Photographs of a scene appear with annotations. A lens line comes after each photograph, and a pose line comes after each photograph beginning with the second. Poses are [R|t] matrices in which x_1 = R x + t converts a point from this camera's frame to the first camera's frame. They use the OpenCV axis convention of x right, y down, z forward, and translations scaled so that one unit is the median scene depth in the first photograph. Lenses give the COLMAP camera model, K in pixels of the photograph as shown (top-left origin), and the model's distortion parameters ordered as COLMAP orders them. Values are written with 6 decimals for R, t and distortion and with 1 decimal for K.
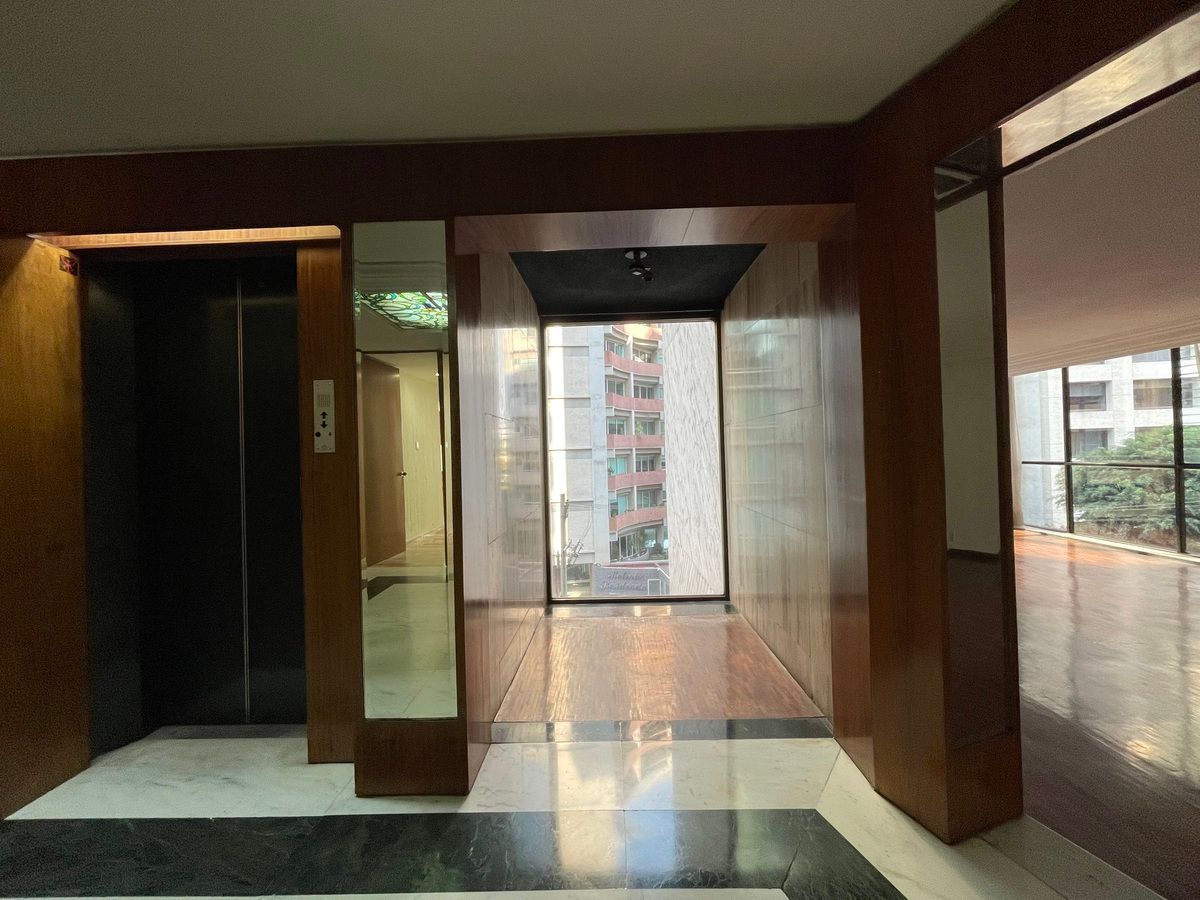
lens RADIAL K [[480.3, 0, 600.9], [0, 480.3, 441.0], [0, 0, 1]] dist [0.001279, 0.000170]
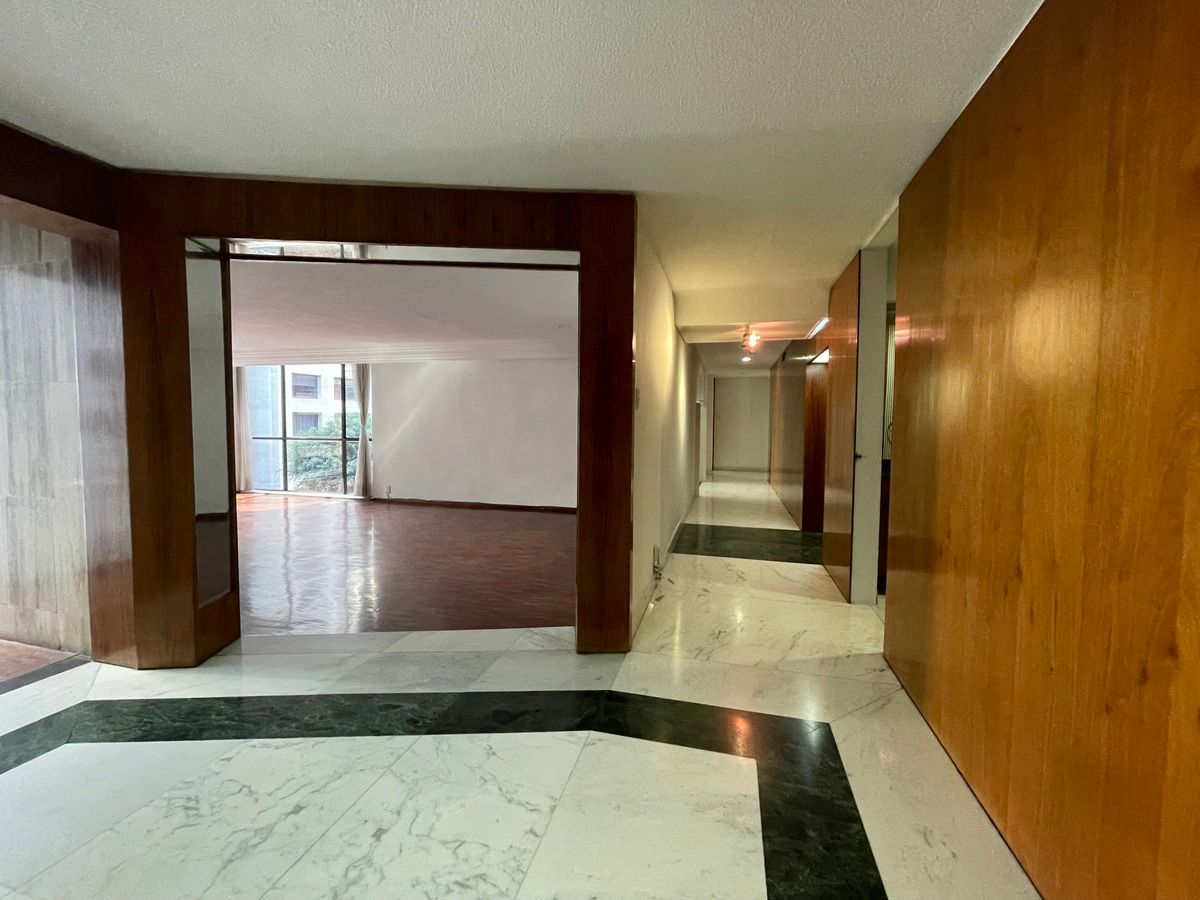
lens RADIAL K [[484.4, 0, 602.2], [0, 484.4, 445.6], [0, 0, 1]] dist [-0.002017, -0.000019]
pose [[0.230580, -0.023535, 0.972769, -0.137638], [-0.028354, 0.999120, 0.030893, 0.000655], [-0.972640, -0.034705, 0.229710, -0.178447]]
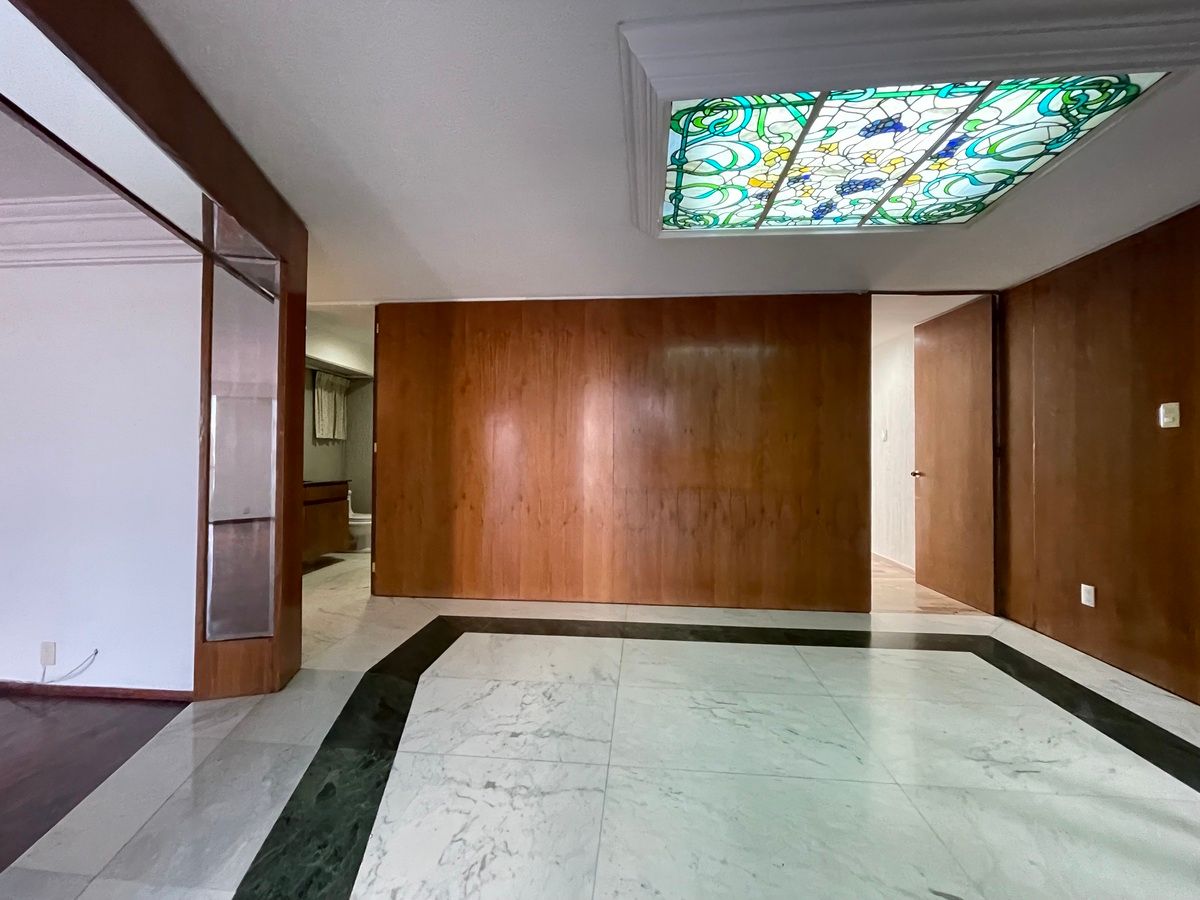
lens RADIAL K [[484.4, 0, 602.2], [0, 484.4, 445.6], [0, 0, 1]] dist [-0.002017, -0.000019]
pose [[-0.997692, 0.013113, 0.066631, 0.003847], [0.010615, 0.999233, -0.037700, 0.020129], [-0.067074, -0.036906, -0.997065, 0.409877]]
